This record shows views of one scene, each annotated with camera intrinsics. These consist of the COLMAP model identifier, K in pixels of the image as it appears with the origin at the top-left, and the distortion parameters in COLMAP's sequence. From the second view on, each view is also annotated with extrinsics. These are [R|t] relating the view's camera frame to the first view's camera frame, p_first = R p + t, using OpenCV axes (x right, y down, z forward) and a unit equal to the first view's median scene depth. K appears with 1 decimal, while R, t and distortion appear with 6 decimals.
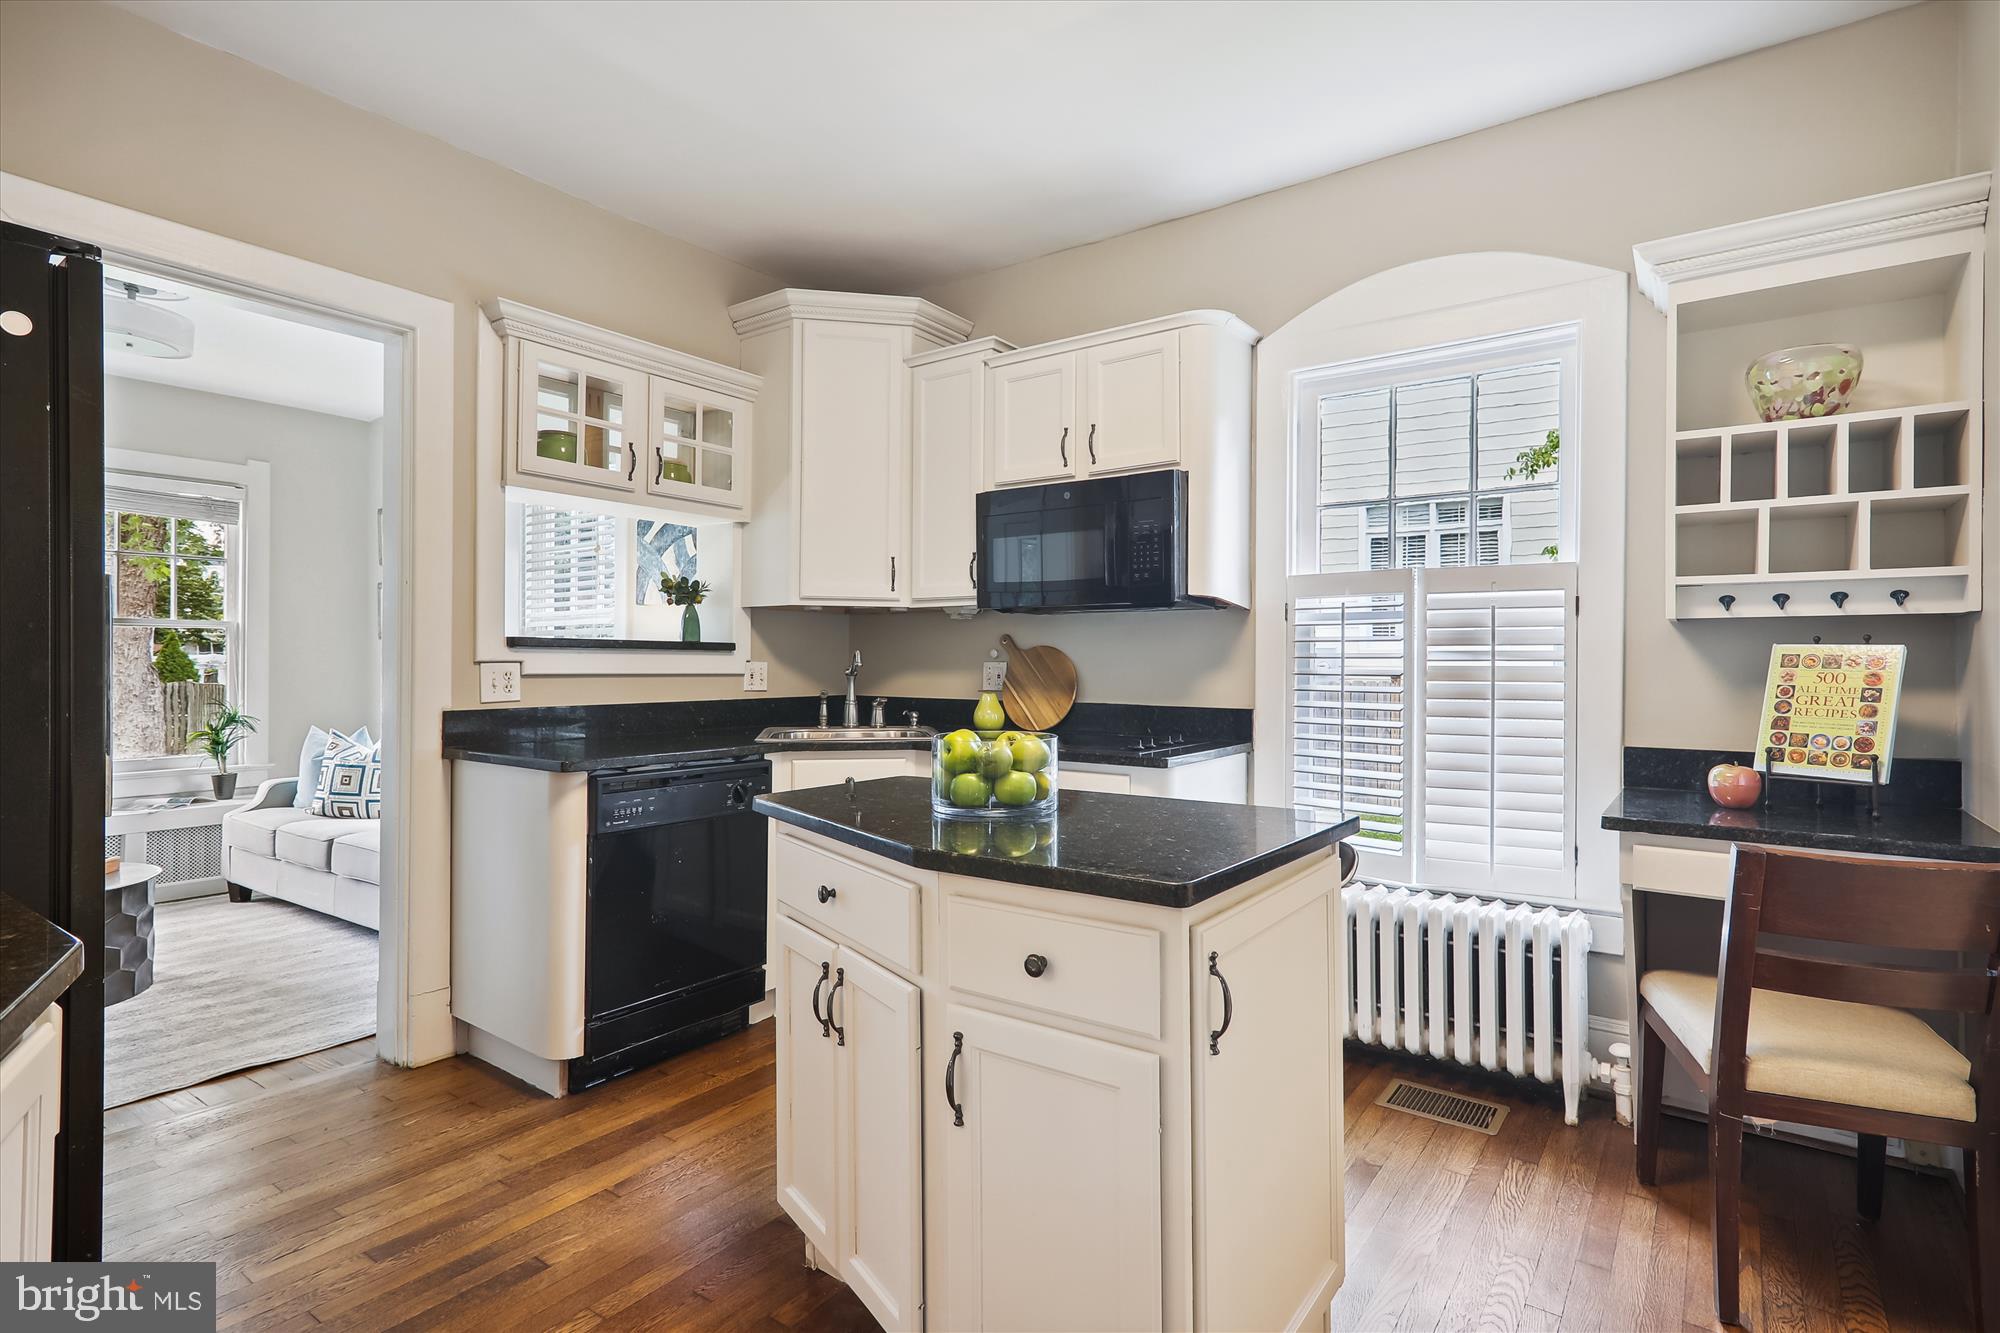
lens RADIAL K [[980.3, 0, 992.2], [0, 980.3, 663.6], [0, 0, 1]] dist [-0.001768, -0.000202]
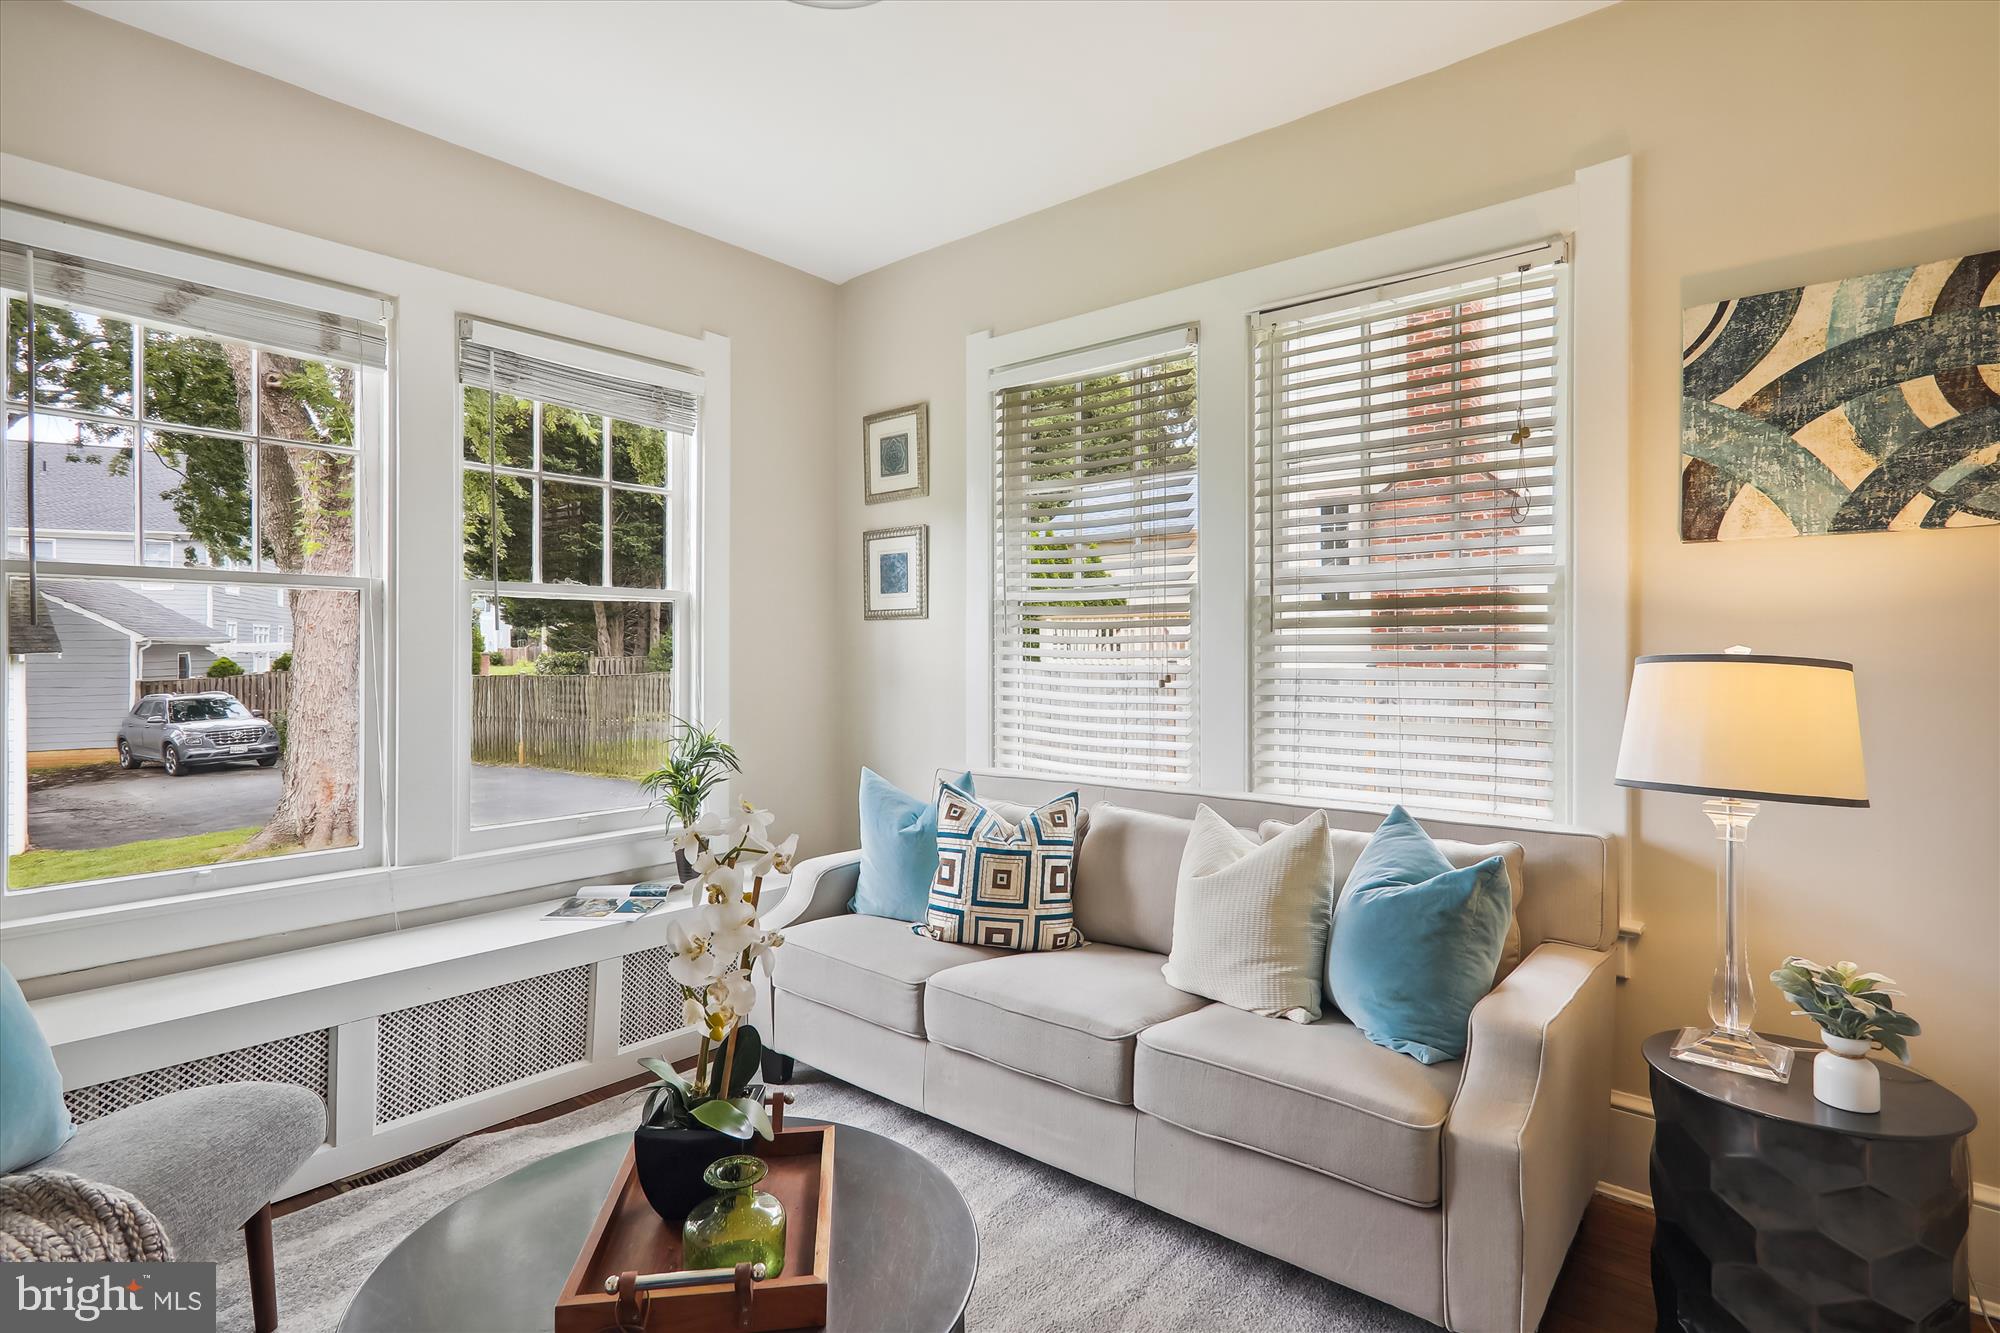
lens RADIAL K [[980.3, 0, 992.2], [0, 980.3, 663.6], [0, 0, 1]] dist [-0.001768, -0.000202]
pose [[0.996577, 0.002446, -0.082637, -0.619516], [-0.001628, 0.999949, 0.009968, -0.004194], [0.082657, -0.009800, 0.996530, 0.464853]]
